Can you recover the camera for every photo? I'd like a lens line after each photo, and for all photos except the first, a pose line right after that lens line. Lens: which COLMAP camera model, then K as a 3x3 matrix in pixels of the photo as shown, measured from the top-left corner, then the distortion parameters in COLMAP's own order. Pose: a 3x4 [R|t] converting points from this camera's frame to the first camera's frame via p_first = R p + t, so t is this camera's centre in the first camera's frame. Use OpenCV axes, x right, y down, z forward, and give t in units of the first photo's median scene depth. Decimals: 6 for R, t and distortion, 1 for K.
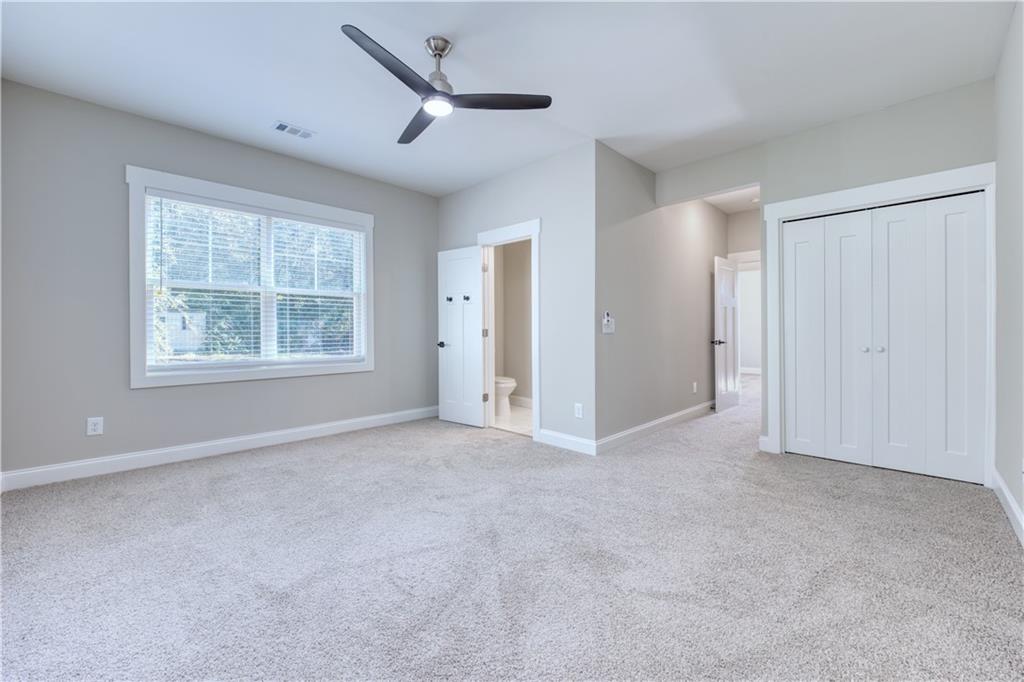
lens RADIAL K [[410.4, 0, 515.0], [0, 410.4, 331.0], [0, 0, 1]] dist [-0.001112, -0.000120]
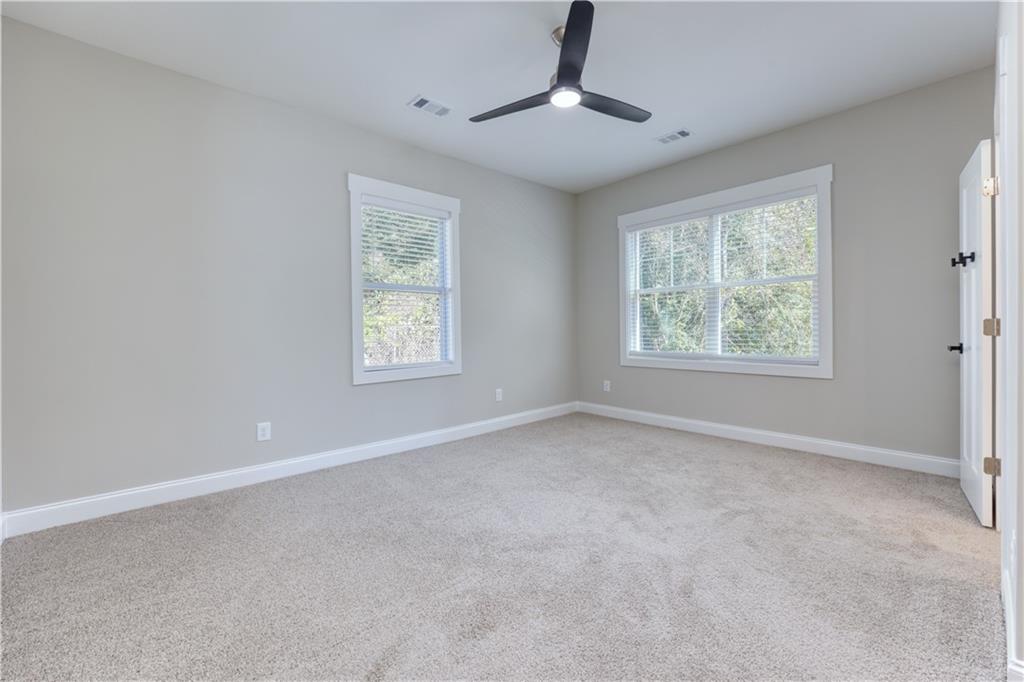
lens RADIAL K [[421.8, 0, 511.8], [0, 421.8, 333.5], [0, 0, 1]] dist [0.000003, -0.000004]
pose [[-0.062755, 0.012677, -0.997948, 0.579393], [0.010622, 0.999871, 0.012034, 0.001087], [0.997972, -0.009845, -0.062882, 0.647657]]
